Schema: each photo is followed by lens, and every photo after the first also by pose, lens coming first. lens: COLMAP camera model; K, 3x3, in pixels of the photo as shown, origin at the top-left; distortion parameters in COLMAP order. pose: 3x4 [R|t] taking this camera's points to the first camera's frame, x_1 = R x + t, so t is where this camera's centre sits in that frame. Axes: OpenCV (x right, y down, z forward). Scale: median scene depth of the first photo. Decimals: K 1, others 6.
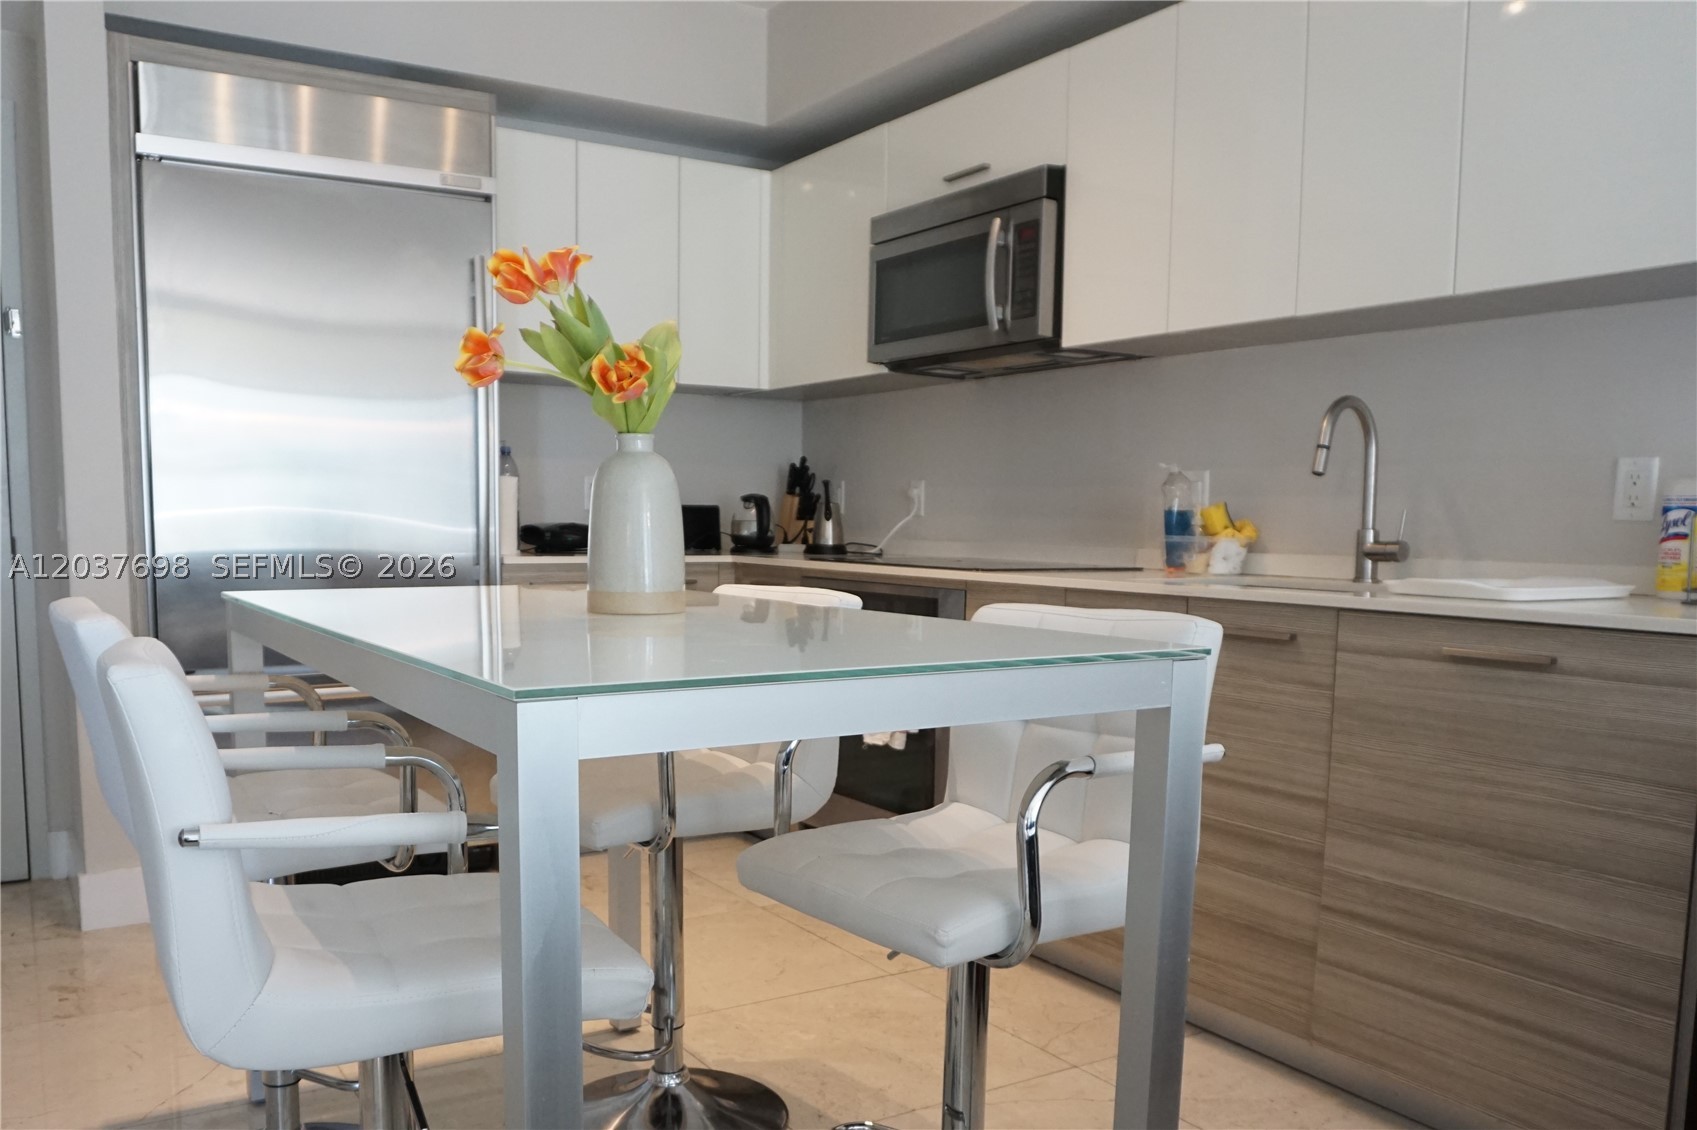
lens RADIAL K [[1426.8, 0, 846.6], [0, 1426.8, 684.2], [0, 0, 1]] dist [-0.016058, -0.007009]
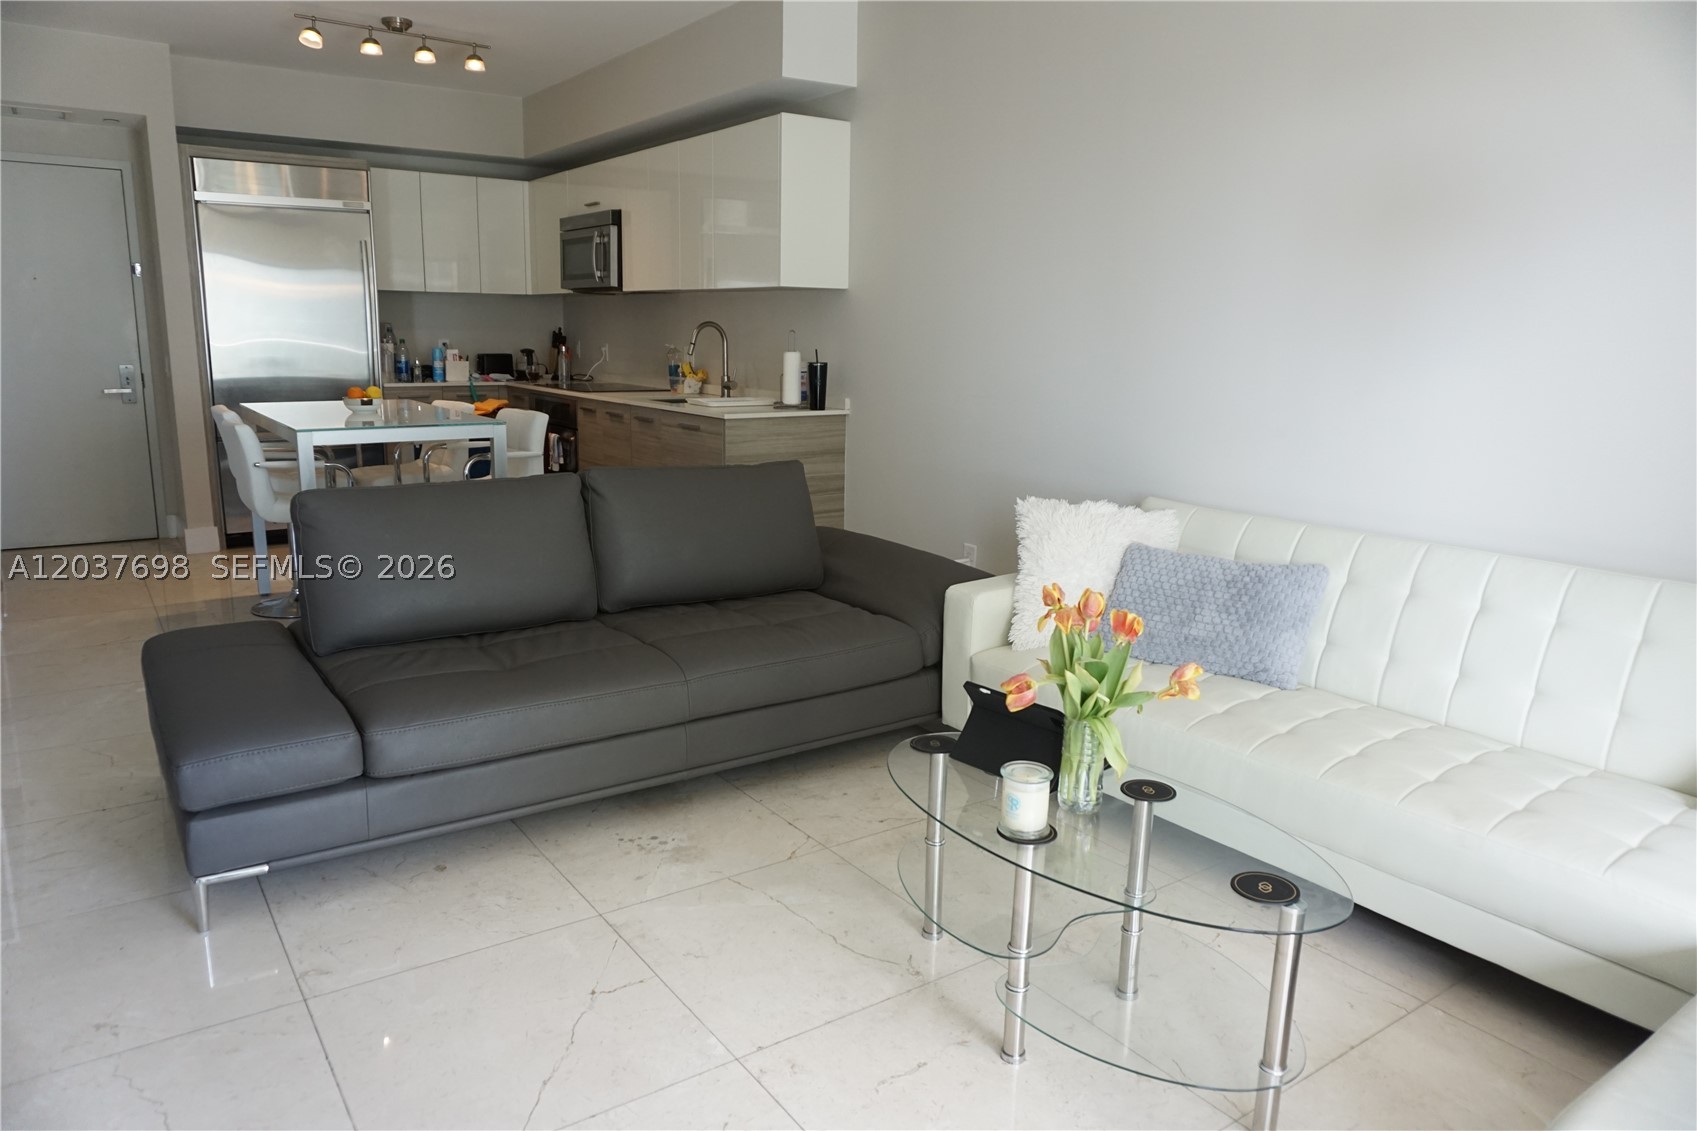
lens RADIAL K [[1101.1, 0, 848.5], [0, 1101.1, 565.5], [0, 0, 1]] dist [-0.060282, 0.040584]
pose [[0.997594, -0.005117, 0.069132, 0.377299], [-0.001149, 0.995915, 0.090289, 0.036471], [-0.069311, -0.090151, 0.993513, -0.756971]]
